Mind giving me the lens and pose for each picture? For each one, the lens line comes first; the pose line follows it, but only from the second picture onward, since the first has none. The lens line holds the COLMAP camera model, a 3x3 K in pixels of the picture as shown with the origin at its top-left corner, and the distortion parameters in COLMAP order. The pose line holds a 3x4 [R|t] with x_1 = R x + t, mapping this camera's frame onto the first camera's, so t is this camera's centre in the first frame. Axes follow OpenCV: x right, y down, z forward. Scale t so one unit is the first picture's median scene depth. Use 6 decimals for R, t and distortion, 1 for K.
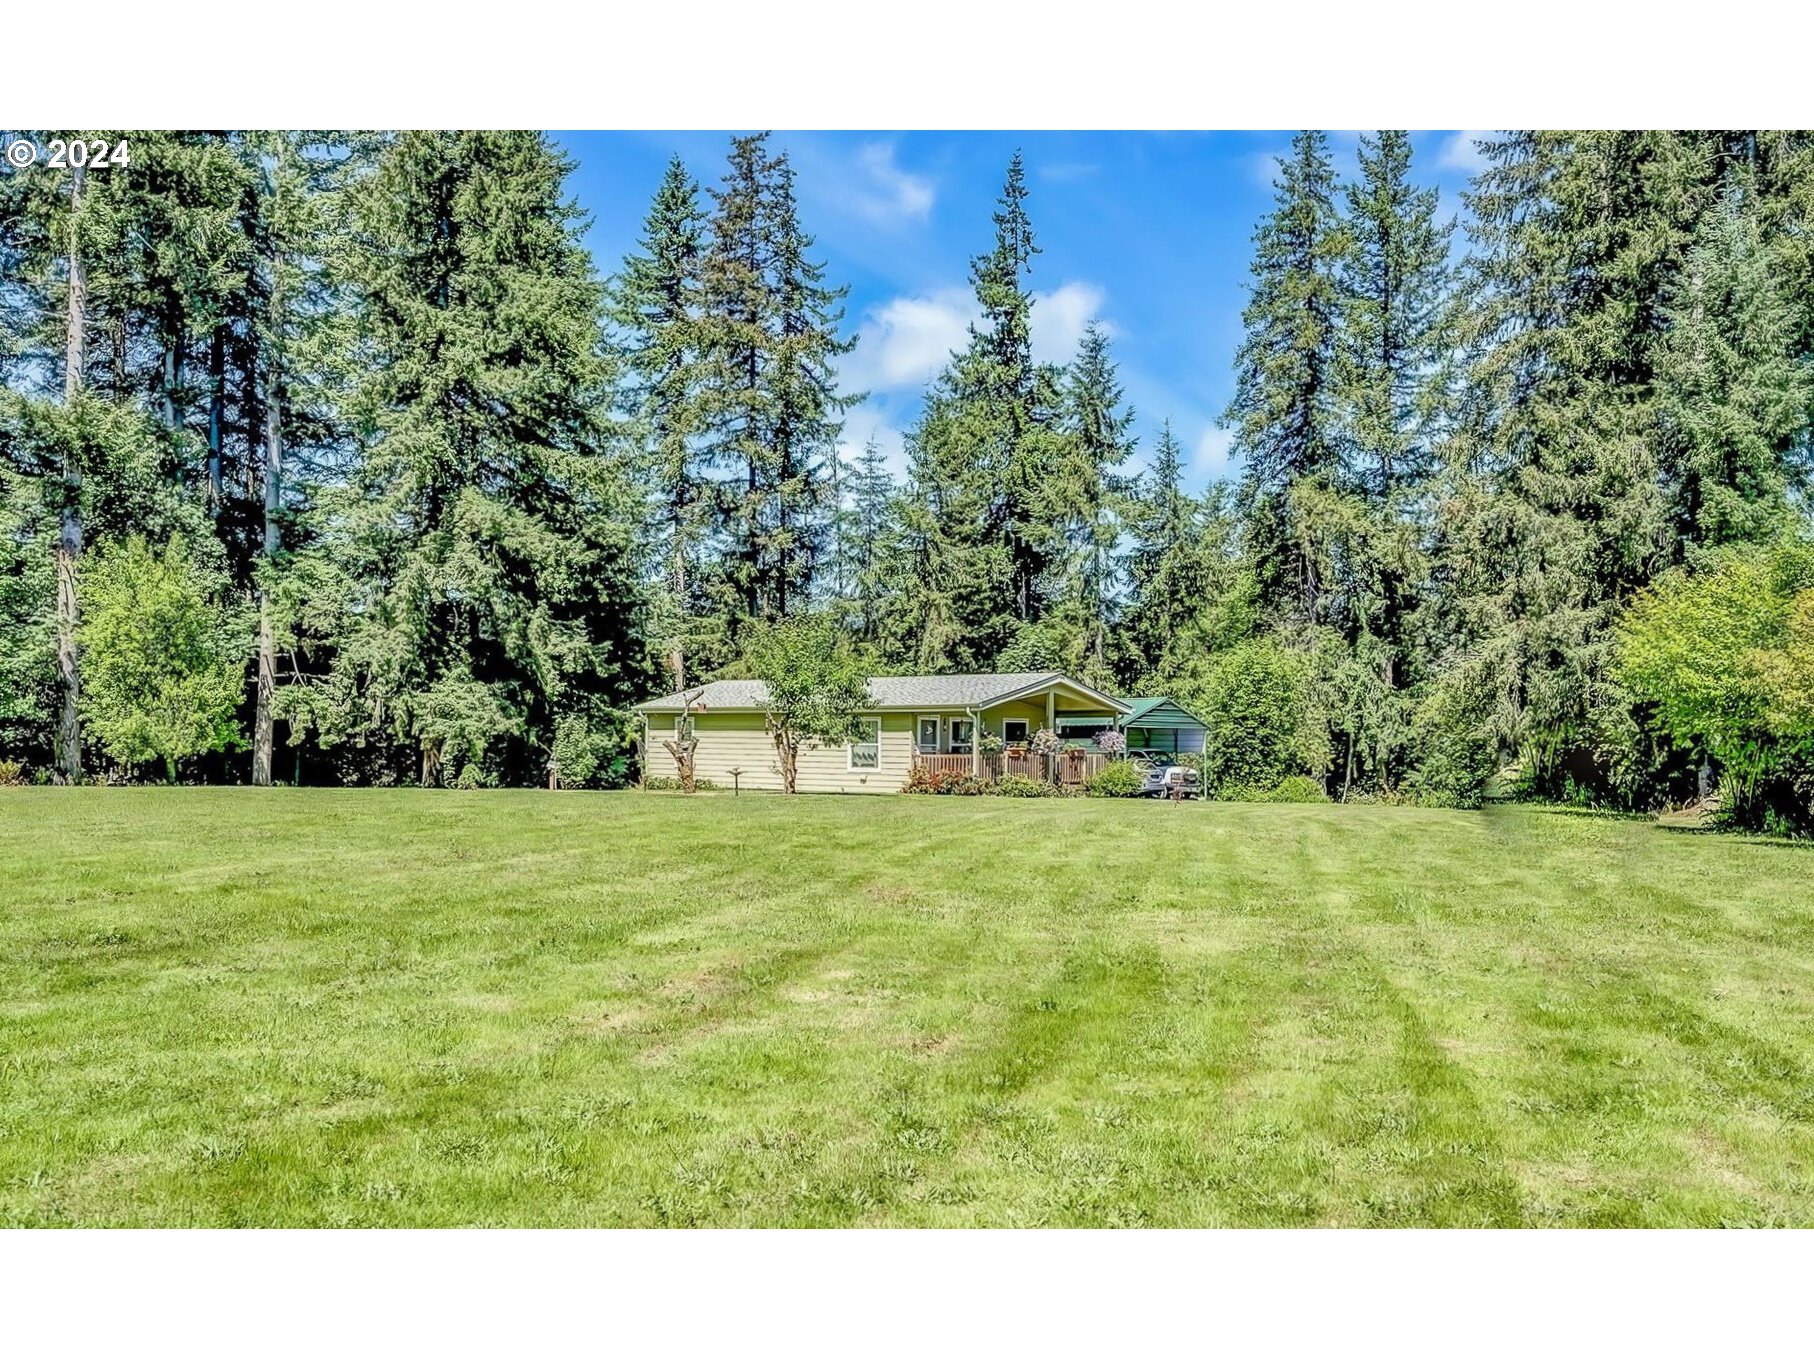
lens RADIAL K [[1699.1, 0, 945.7], [0, 1699.1, 688.7], [0, 0, 1]] dist [0.014572, -0.024138]
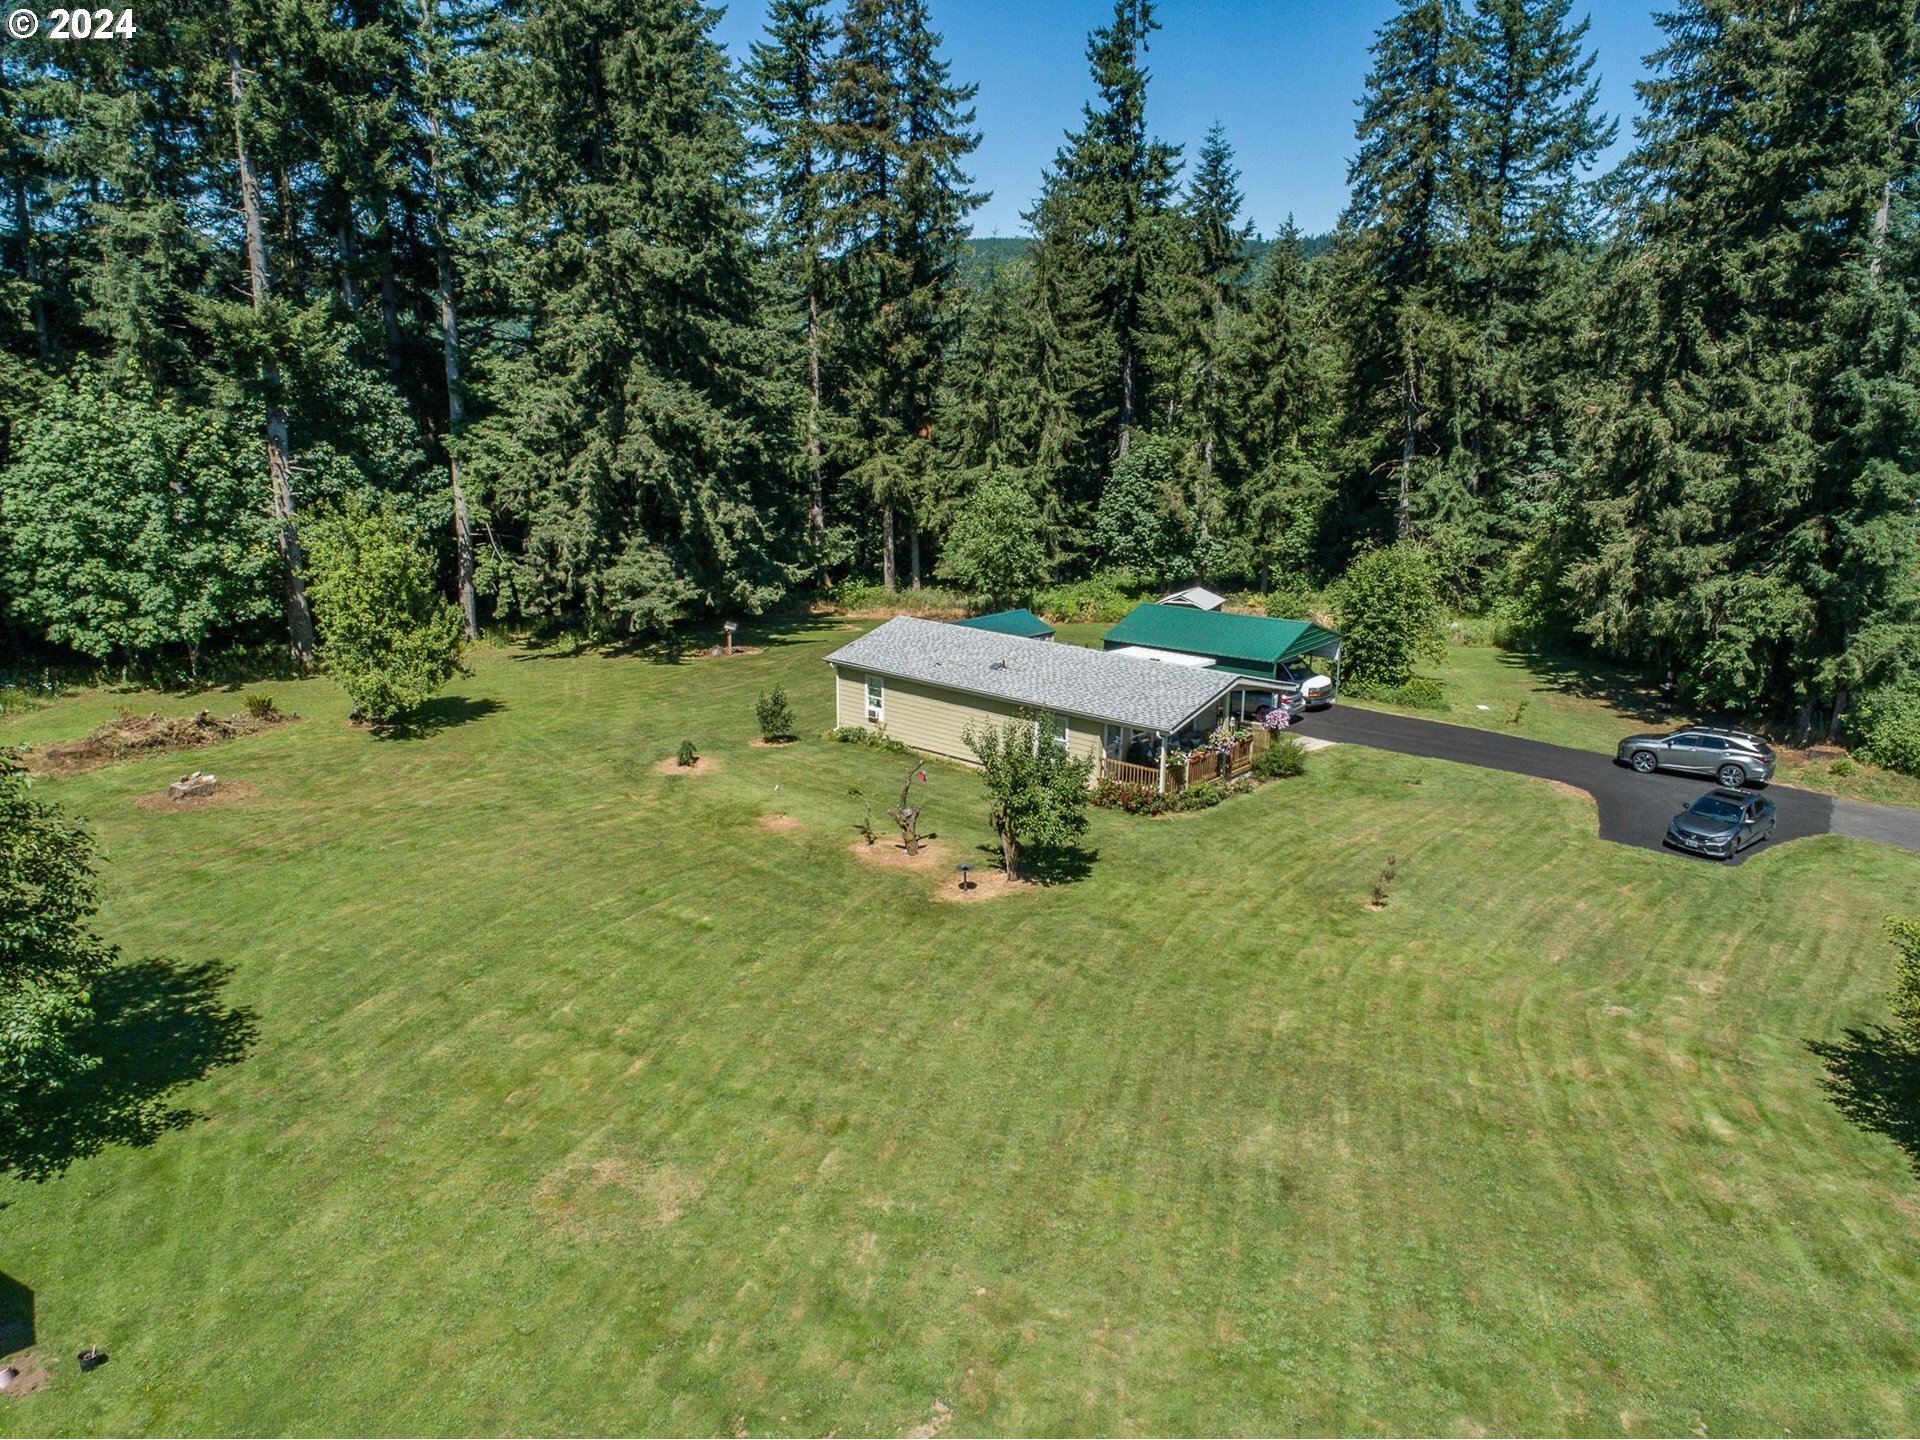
lens RADIAL K [[1452.9, 0, 960.0], [0, 1452.9, 720.0], [0, 0, 1]] dist [-0.004637, 0.007574]
pose [[0.999688, 0.008698, -0.023422, -0.056858], [-0.001636, 0.958221, 0.286023, -0.162145], [0.024931, -0.285896, 0.957936, 0.079920]]
